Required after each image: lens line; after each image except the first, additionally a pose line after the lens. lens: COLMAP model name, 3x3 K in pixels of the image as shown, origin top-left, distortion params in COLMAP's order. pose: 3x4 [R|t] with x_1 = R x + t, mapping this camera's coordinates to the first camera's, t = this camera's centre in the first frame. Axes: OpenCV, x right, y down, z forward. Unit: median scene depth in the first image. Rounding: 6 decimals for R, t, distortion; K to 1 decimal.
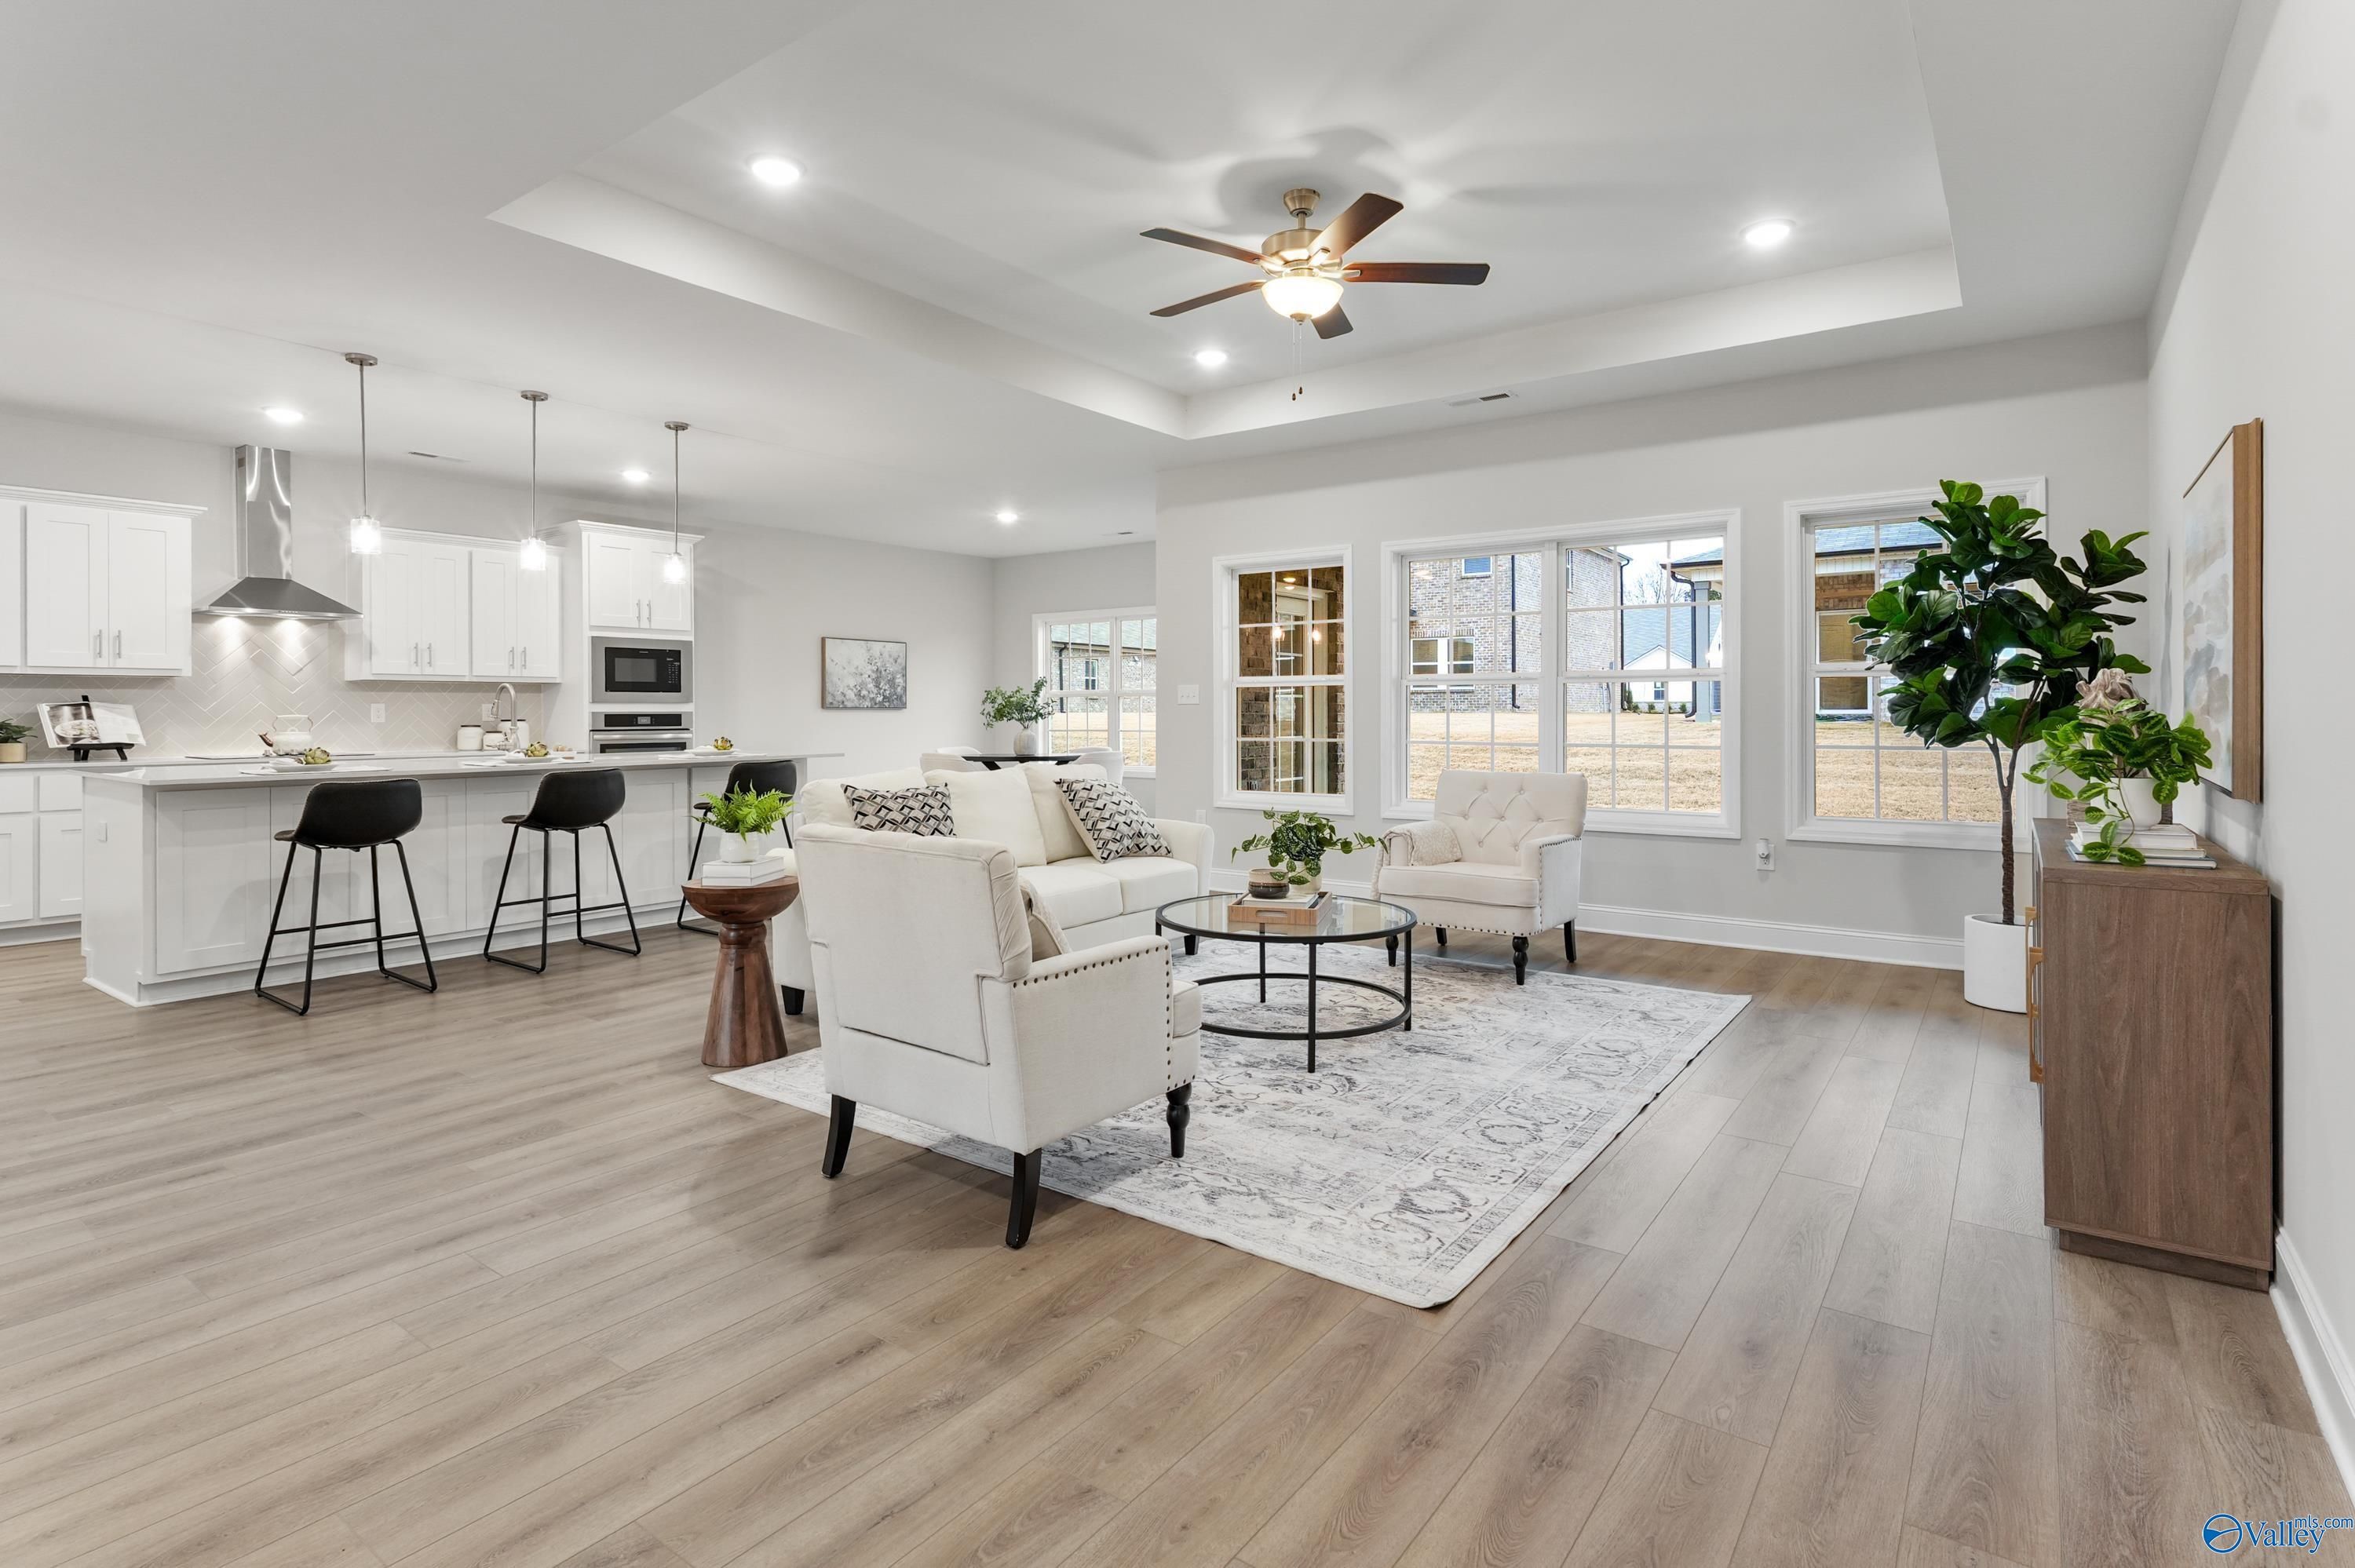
lens RADIAL K [[1191.1, 0, 1193.5], [0, 1191.1, 707.0], [0, 0, 1]] dist [-0.001679, 0.000238]
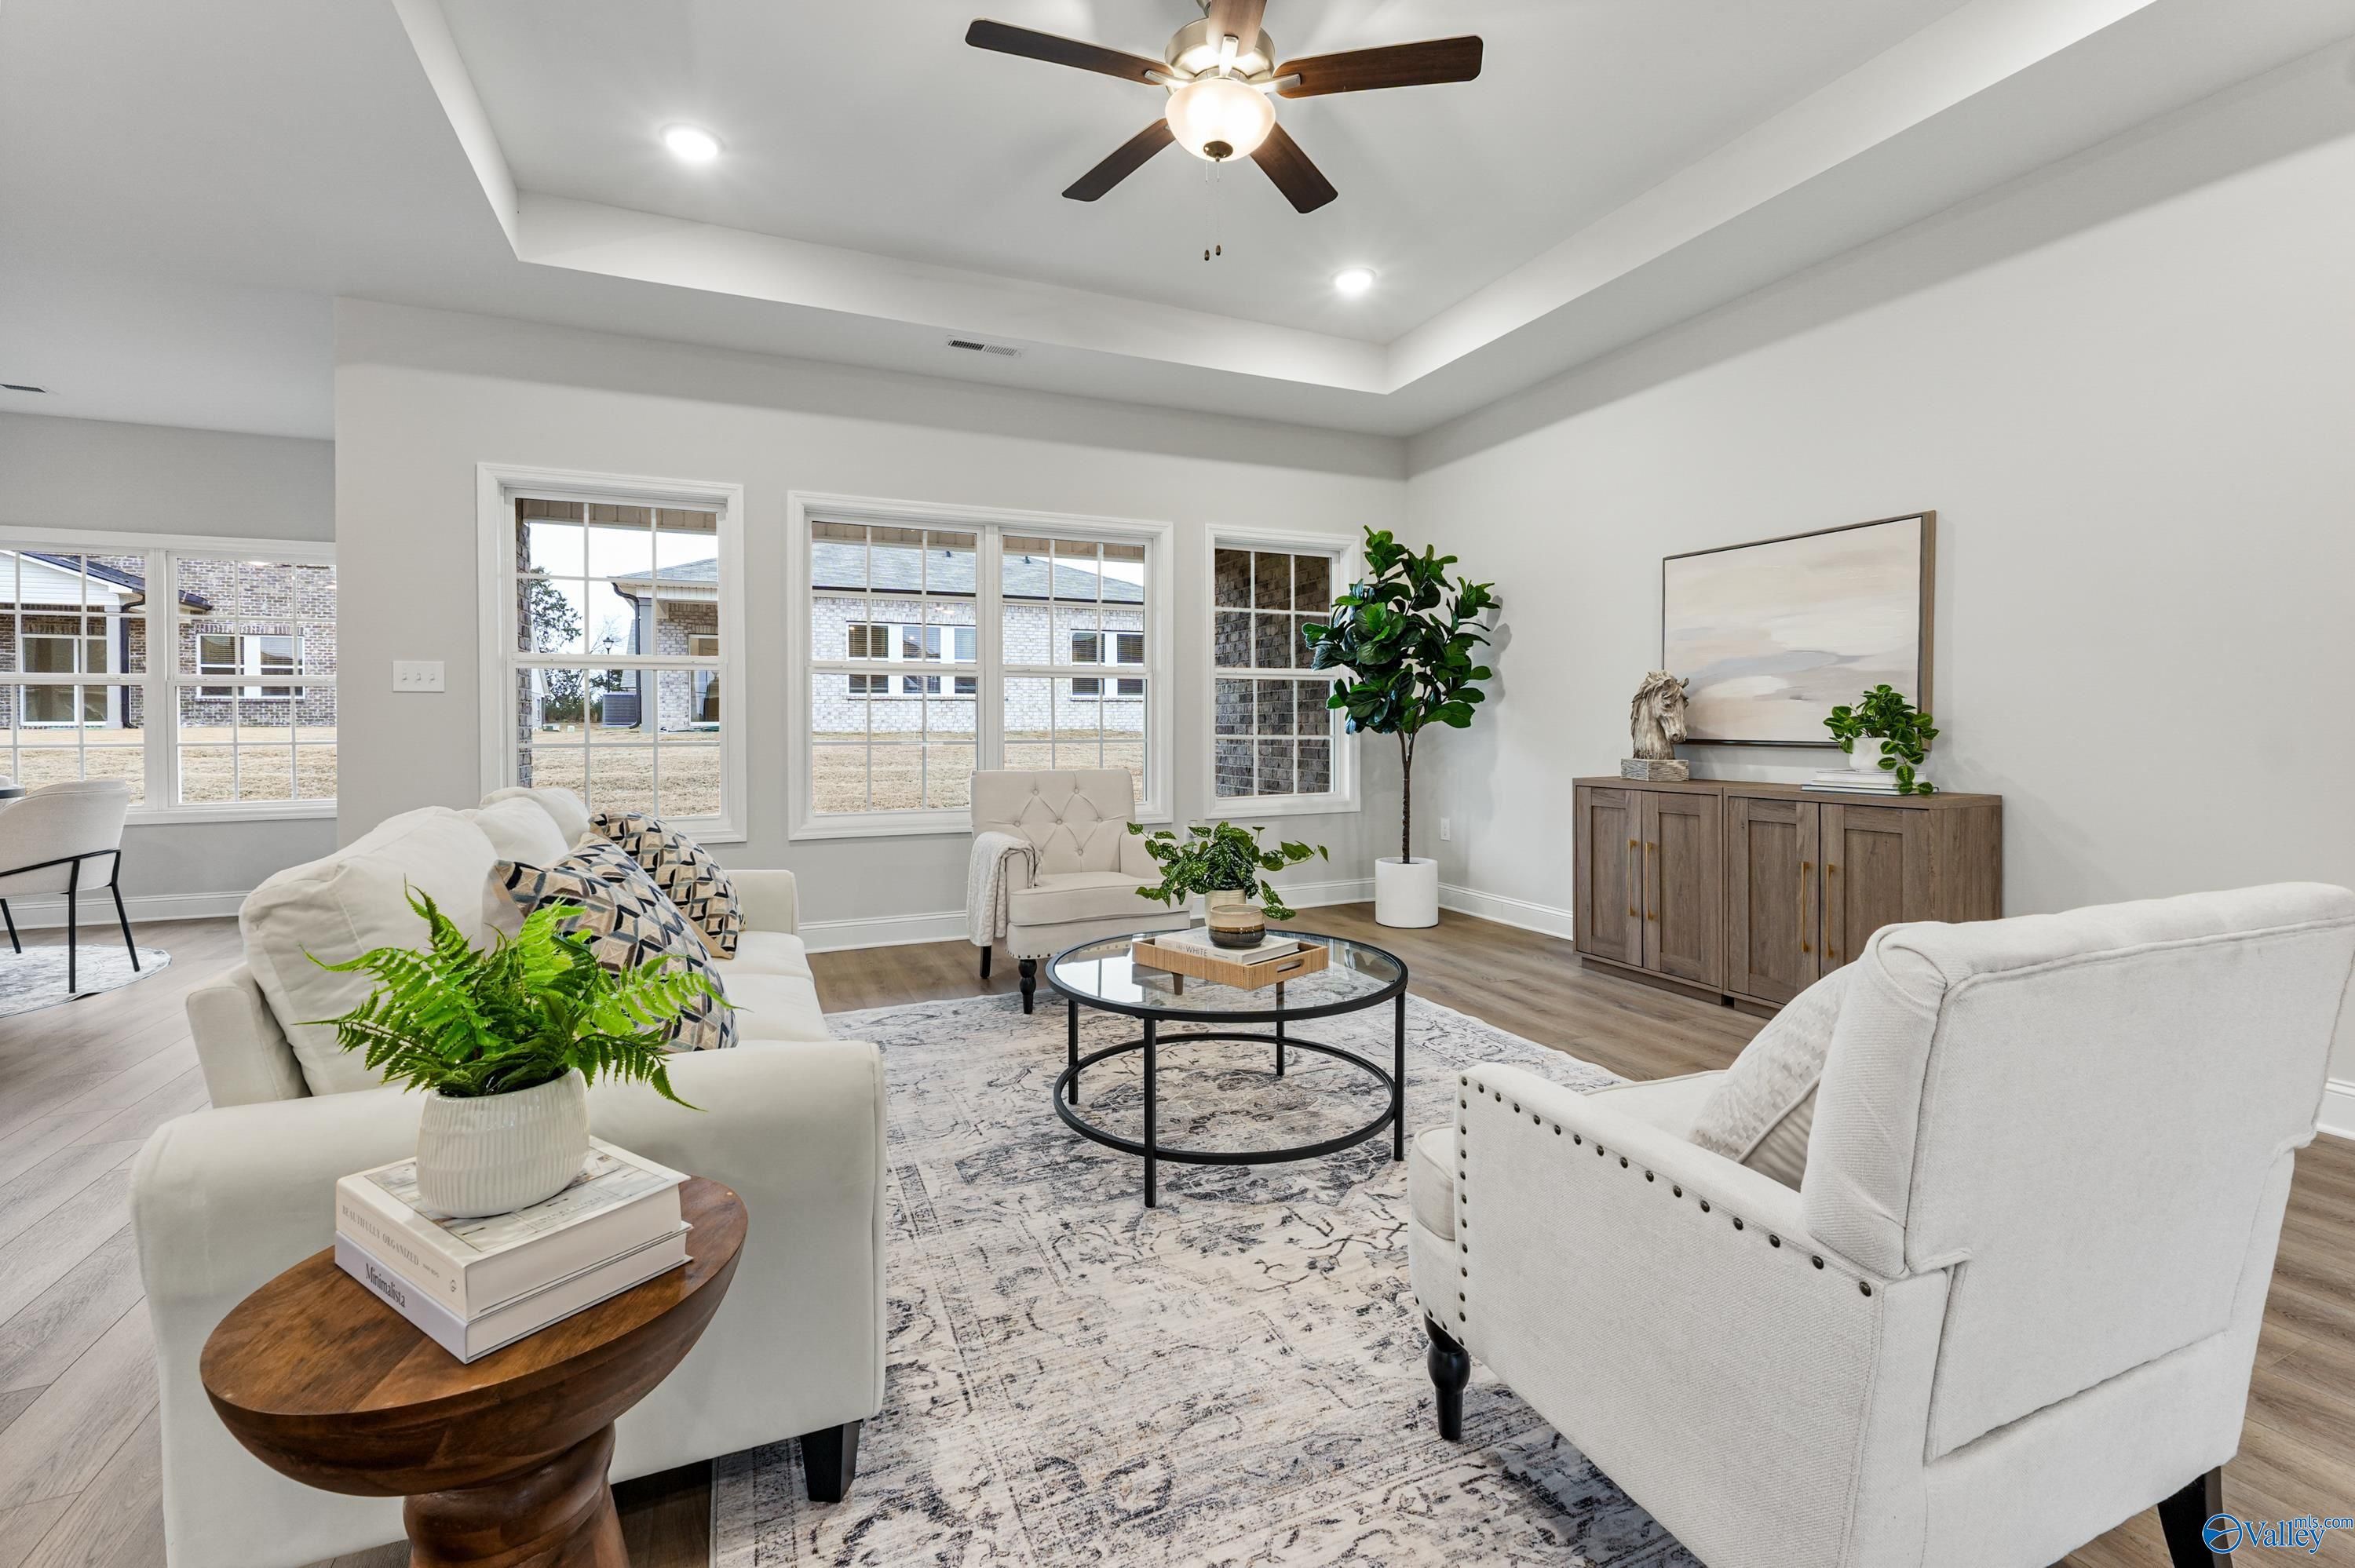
lens RADIAL K [[999.9, 0, 1190.3], [0, 999.9, 735.9], [0, 0, 1]] dist [0.005084, 0.000089]
pose [[0.497920, -0.009512, 0.867171, -0.338297], [0.000317, 0.999942, 0.010787, 0.020068], [-0.867223, -0.005096, 0.497894, 0.522816]]
